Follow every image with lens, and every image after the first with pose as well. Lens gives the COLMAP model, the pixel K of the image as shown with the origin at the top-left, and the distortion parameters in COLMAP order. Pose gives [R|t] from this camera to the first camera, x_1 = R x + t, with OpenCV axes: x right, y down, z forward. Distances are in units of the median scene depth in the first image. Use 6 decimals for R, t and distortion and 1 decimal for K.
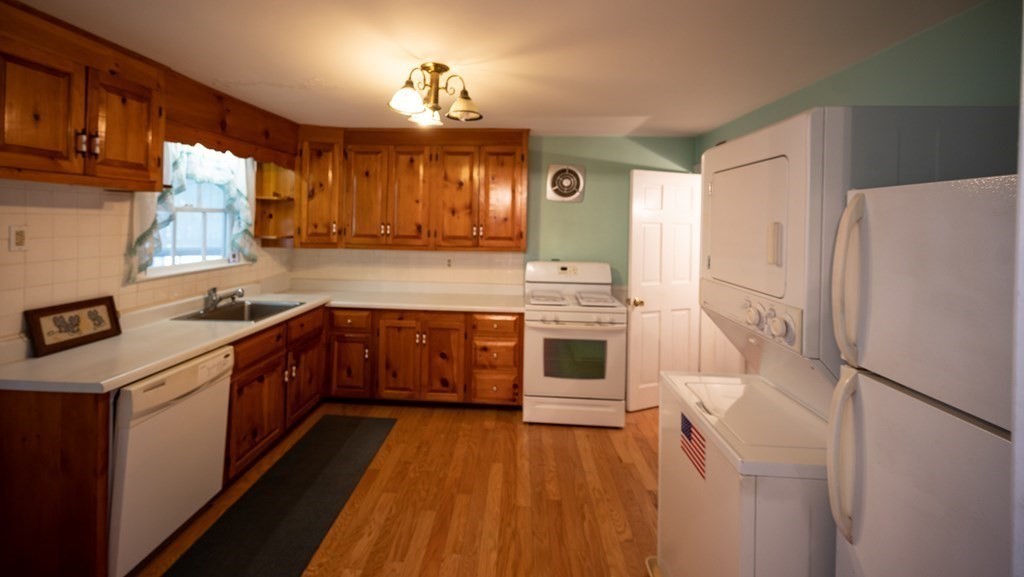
lens RADIAL K [[417.1, 0, 505.1], [0, 417.1, 218.9], [0, 0, 1]] dist [-0.001708, -0.000159]
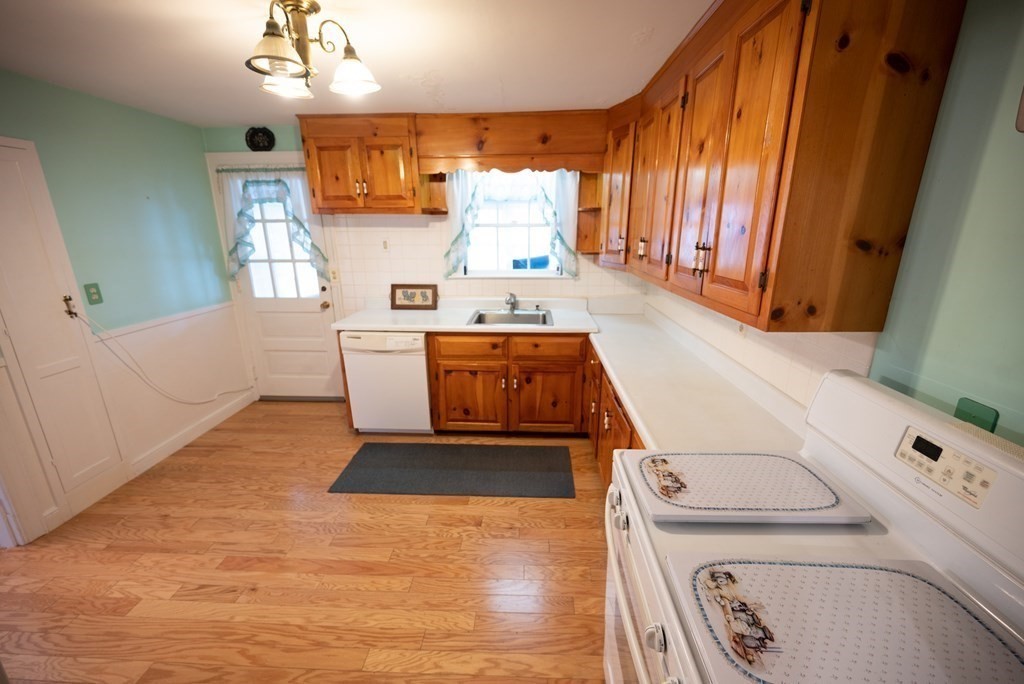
lens RADIAL K [[405.6, 0, 512.5], [0, 405.6, 340.2], [0, 0, 1]] dist [-0.001218, -0.000119]
pose [[-0.003880, 0.253004, -0.967457, 0.401925], [0.006388, 0.967451, 0.252977, 0.002075], [0.999972, -0.005199, -0.005370, 0.890229]]
